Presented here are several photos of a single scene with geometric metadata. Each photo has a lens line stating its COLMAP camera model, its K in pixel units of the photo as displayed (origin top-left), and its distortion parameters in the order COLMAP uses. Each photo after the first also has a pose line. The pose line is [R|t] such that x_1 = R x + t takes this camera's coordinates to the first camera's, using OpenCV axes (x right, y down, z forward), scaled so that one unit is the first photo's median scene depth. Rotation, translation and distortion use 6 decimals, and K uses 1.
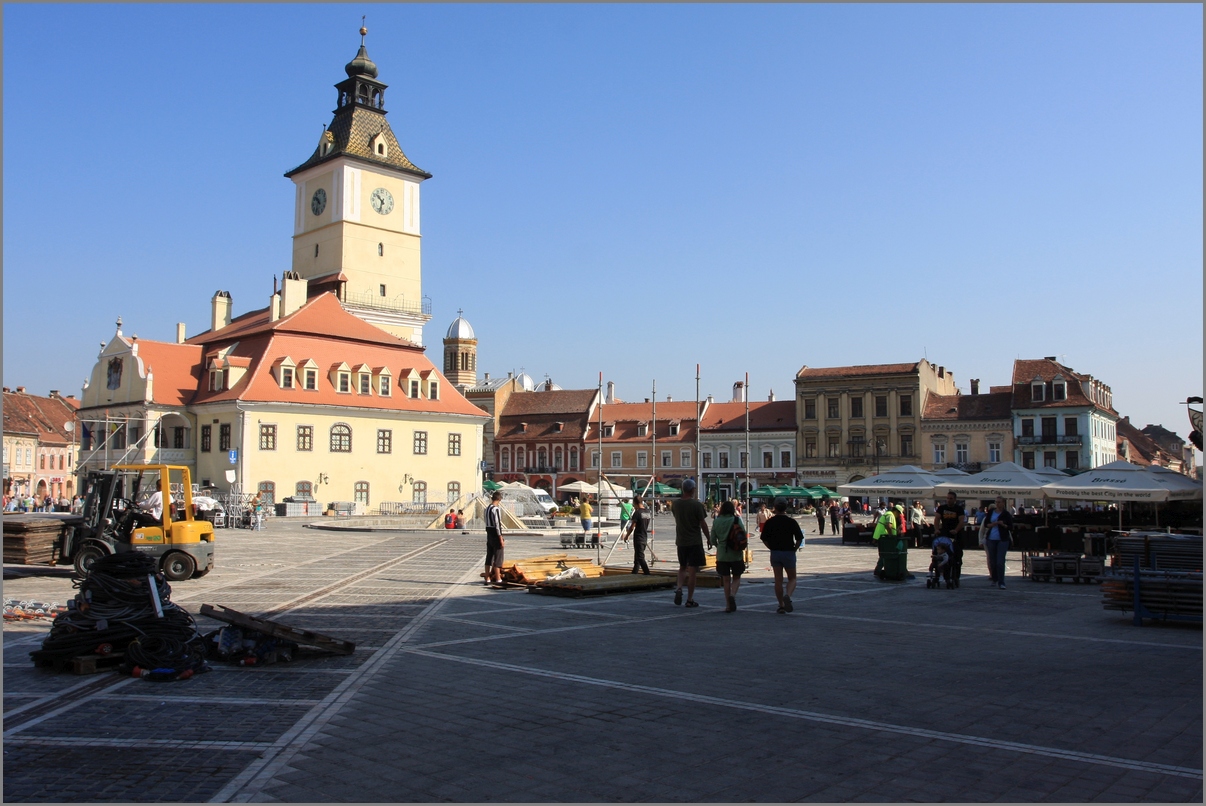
lens RADIAL K [[953.9, 0, 603.0], [0, 953.9, 403.0], [0, 0, 1]] dist [-0.061831, 0.006548]
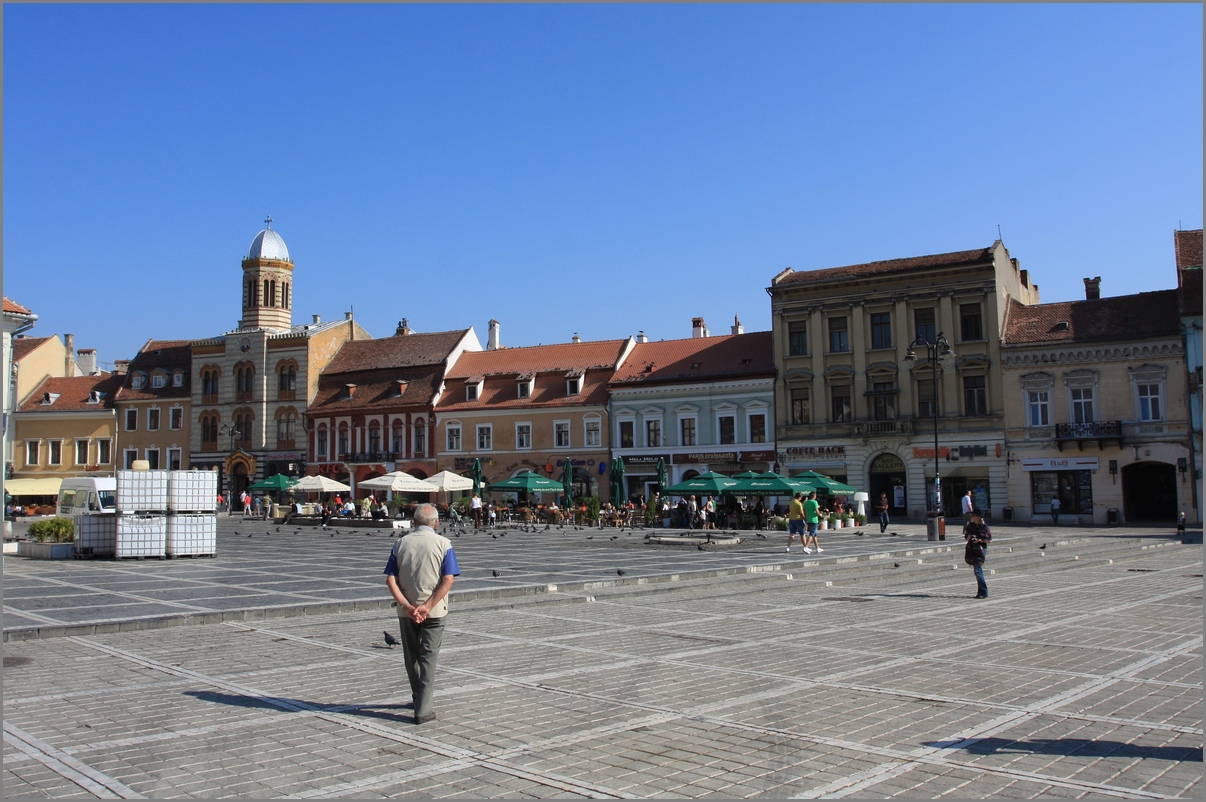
lens RADIAL K [[953.9, 0, 603.0], [0, 953.9, 401.0], [0, 0, 1]] dist [-0.061831, 0.006548]
pose [[0.999656, -0.018774, -0.018309, 0.109389], [0.018732, 0.999822, -0.002447, 0.042035], [0.018352, 0.002104, 0.999829, 0.423198]]
